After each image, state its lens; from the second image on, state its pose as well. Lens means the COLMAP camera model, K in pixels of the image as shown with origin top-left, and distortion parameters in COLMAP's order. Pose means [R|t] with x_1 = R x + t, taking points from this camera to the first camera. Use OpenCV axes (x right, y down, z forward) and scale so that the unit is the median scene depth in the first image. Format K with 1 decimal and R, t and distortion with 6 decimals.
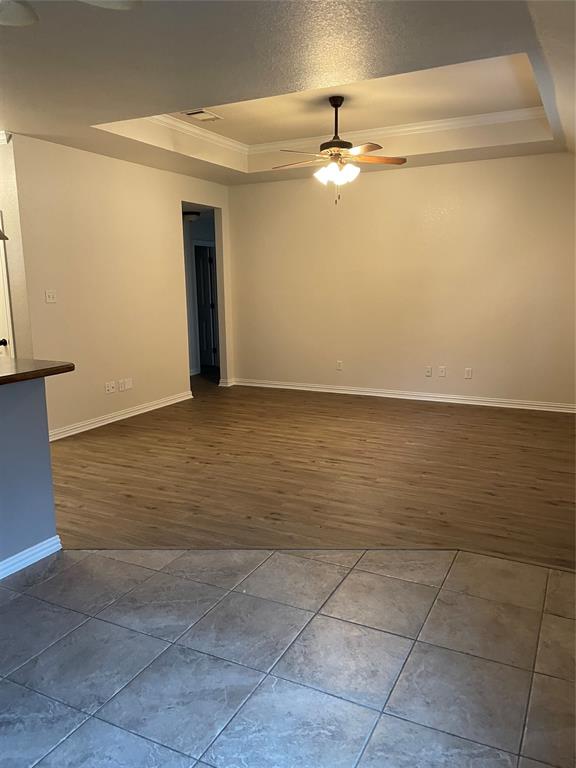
lens RADIAL K [[582.5, 0, 294.3], [0, 582.5, 385.1], [0, 0, 1]] dist [0.065360, -0.083835]
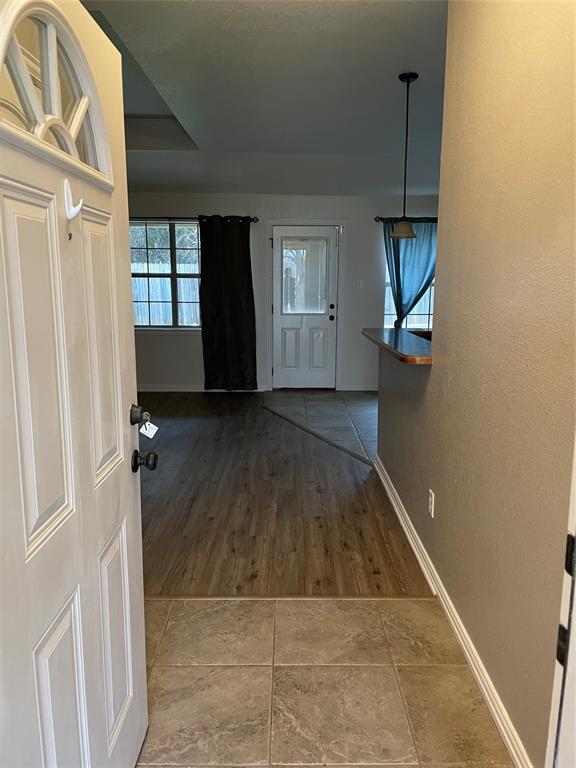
lens RADIAL K [[582.5, 0, 293.4], [0, 582.5, 376.5], [0, 0, 1]] dist [0.065360, -0.083835]
pose [[-0.450810, -0.148468, 0.880186, -1.125882], [0.162044, 0.956074, 0.244264, -0.216936], [-0.877788, 0.252746, -0.406949, 1.266975]]
